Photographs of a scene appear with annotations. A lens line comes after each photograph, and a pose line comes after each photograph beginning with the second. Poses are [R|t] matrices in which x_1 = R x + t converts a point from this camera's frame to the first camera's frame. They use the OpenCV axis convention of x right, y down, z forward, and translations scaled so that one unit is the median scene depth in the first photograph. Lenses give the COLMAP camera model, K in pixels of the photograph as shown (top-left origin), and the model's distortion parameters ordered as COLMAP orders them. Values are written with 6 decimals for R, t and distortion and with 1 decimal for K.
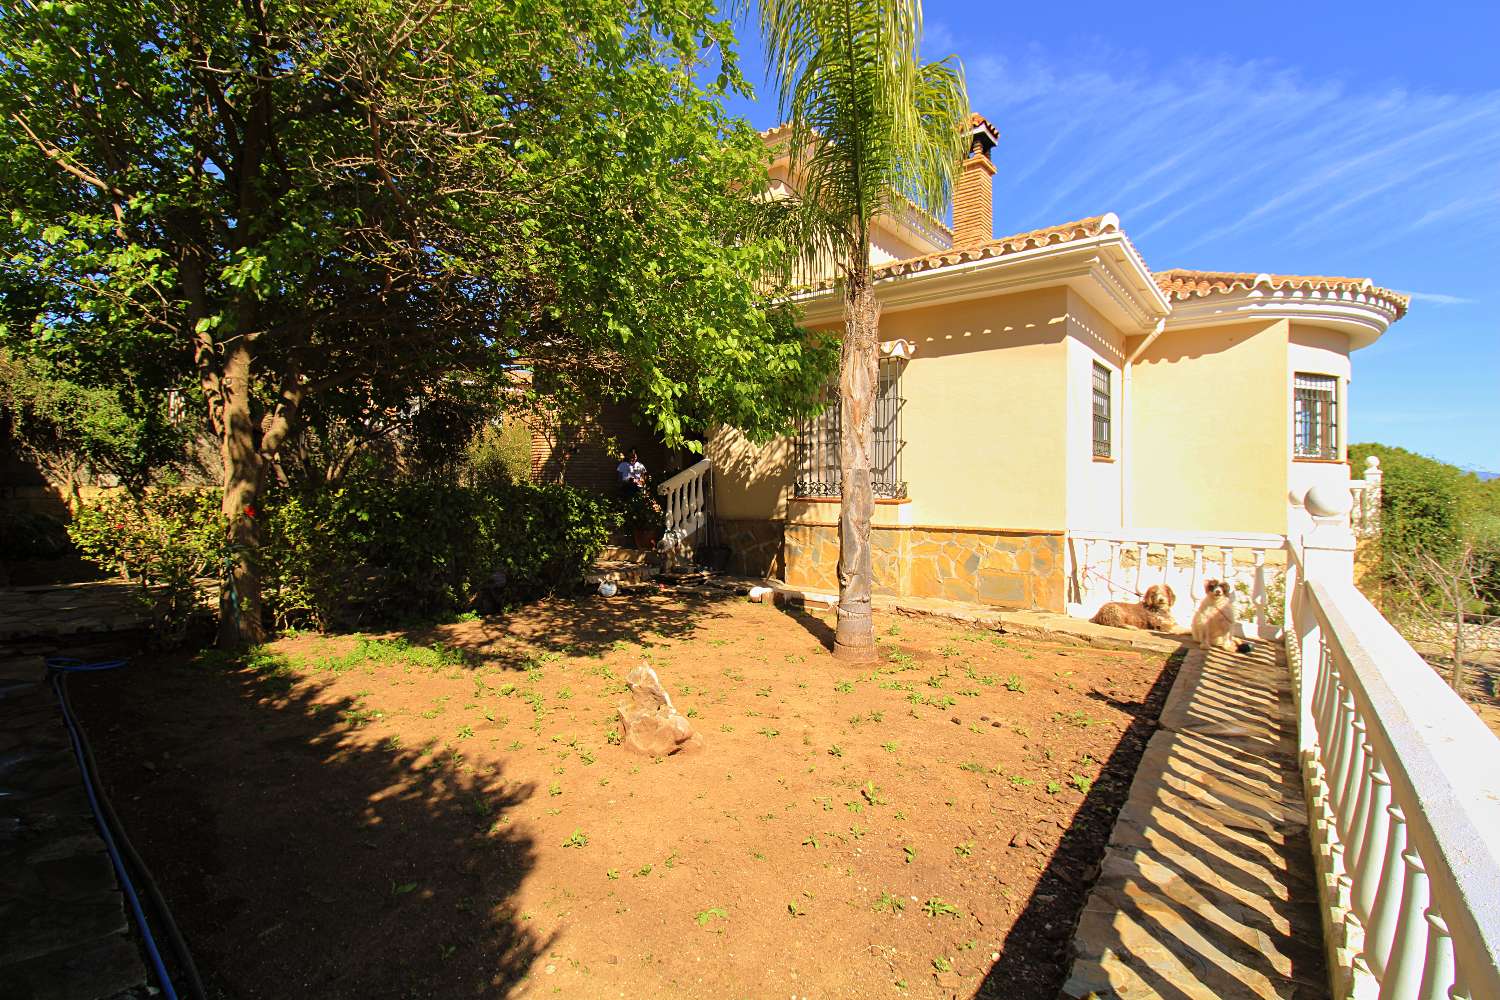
lens RADIAL K [[698.3, 0, 740.7], [0, 698.3, 494.4], [0, 0, 1]] dist [-0.002155, -0.011139]
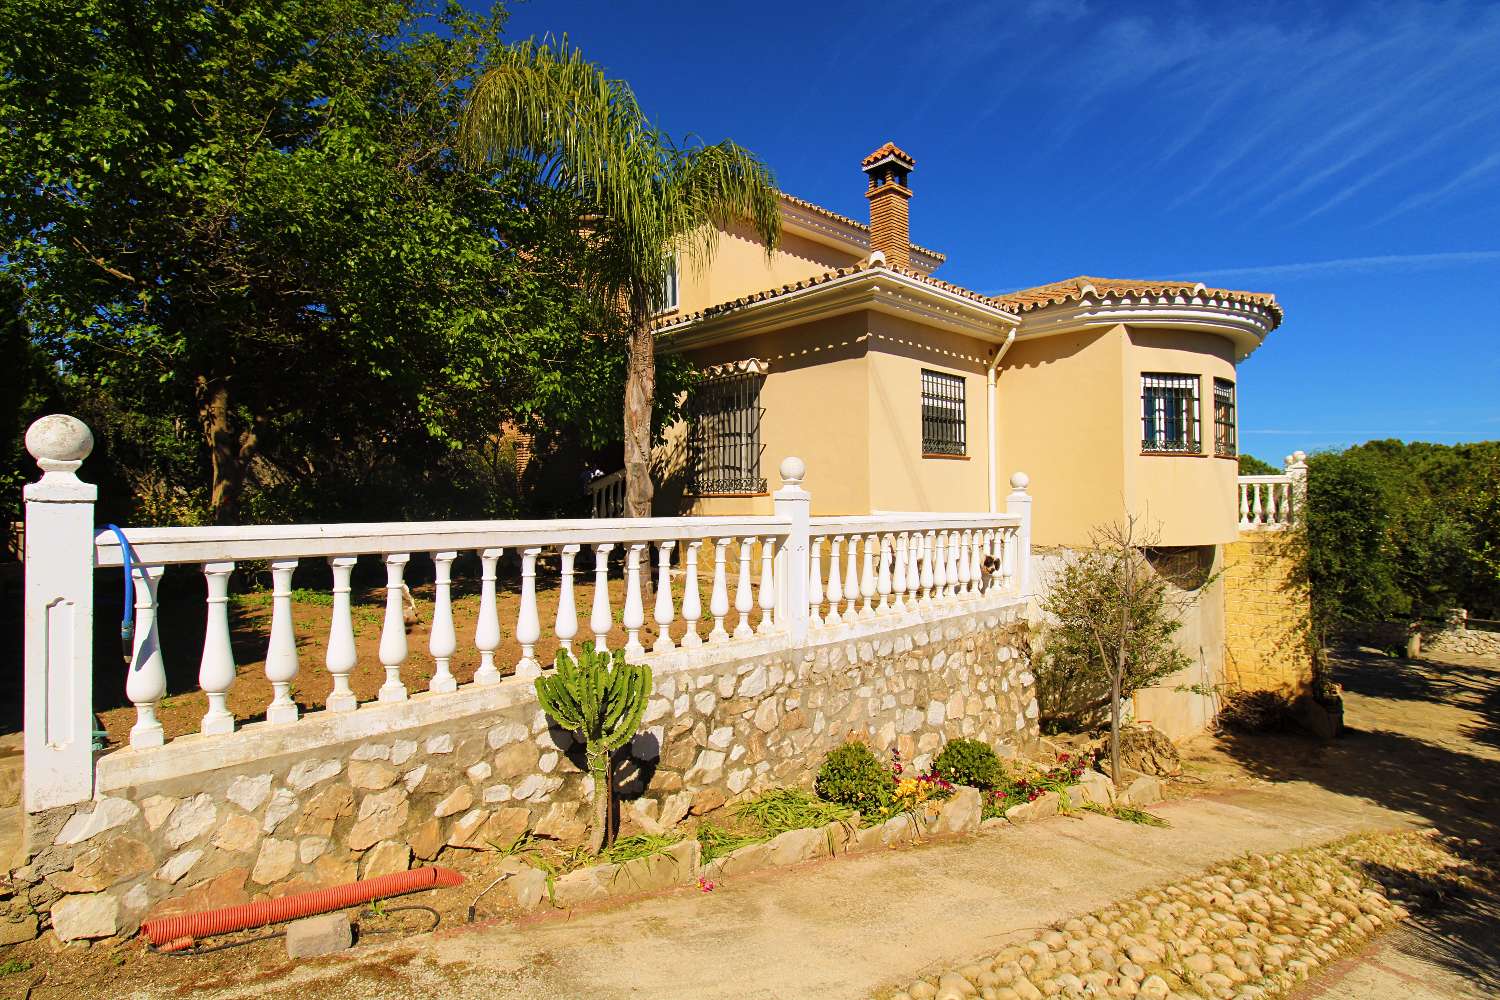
lens RADIAL K [[757.8, 0, 758.2], [0, 757.8, 501.4], [0, 0, 1]] dist [-0.011090, -0.003461]
pose [[0.990719, -0.011192, -0.135466, 0.364078], [0.008770, 0.999791, -0.018464, 0.040463], [0.135645, 0.017104, 0.990610, -0.239907]]
